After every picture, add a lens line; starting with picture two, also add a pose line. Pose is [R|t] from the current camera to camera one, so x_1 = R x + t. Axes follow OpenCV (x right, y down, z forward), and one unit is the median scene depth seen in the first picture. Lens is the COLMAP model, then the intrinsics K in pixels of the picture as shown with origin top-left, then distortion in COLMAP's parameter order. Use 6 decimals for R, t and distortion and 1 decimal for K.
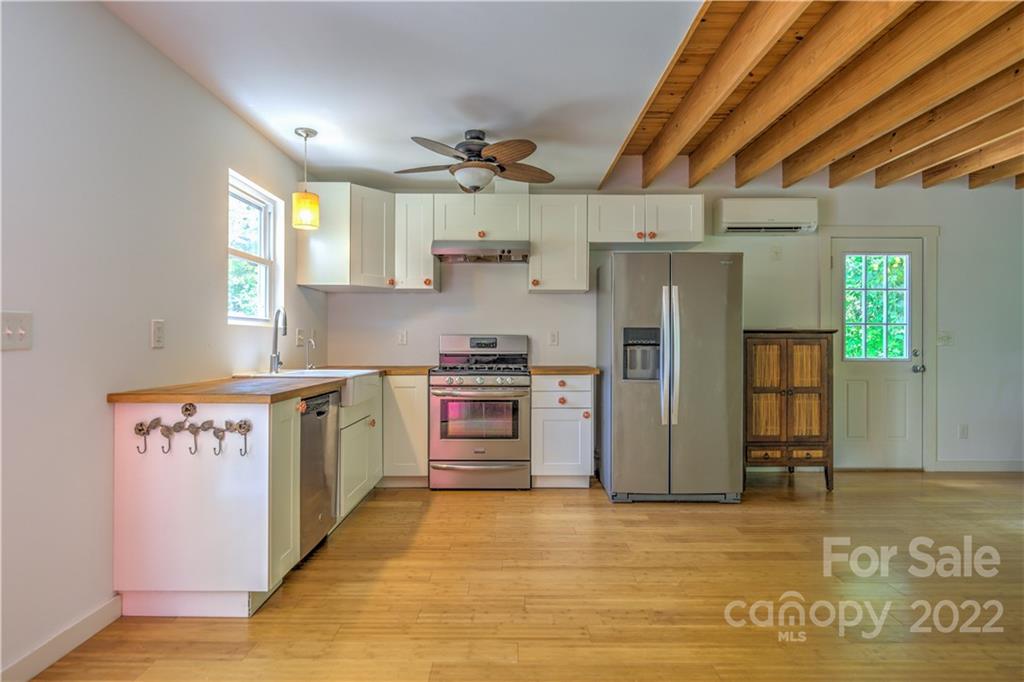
lens RADIAL K [[545.4, 0, 526.5], [0, 545.4, 340.3], [0, 0, 1]] dist [-0.003452, 0.001259]
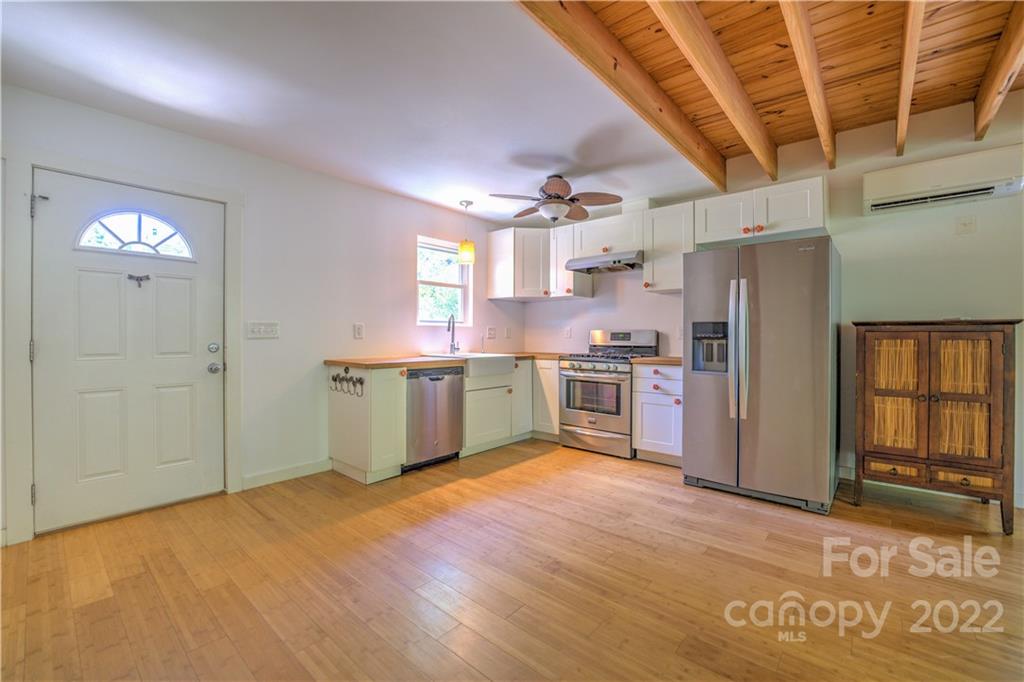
lens RADIAL K [[417.9, 0, 494.0], [0, 417.9, 336.4], [0, 0, 1]] dist [-0.029628, 0.003578]
pose [[0.748998, 0.000492, -0.662573, 0.393598], [0.001485, 0.999996, 0.002422, 0.001752], [0.662571, -0.002798, 0.748994, 0.122889]]
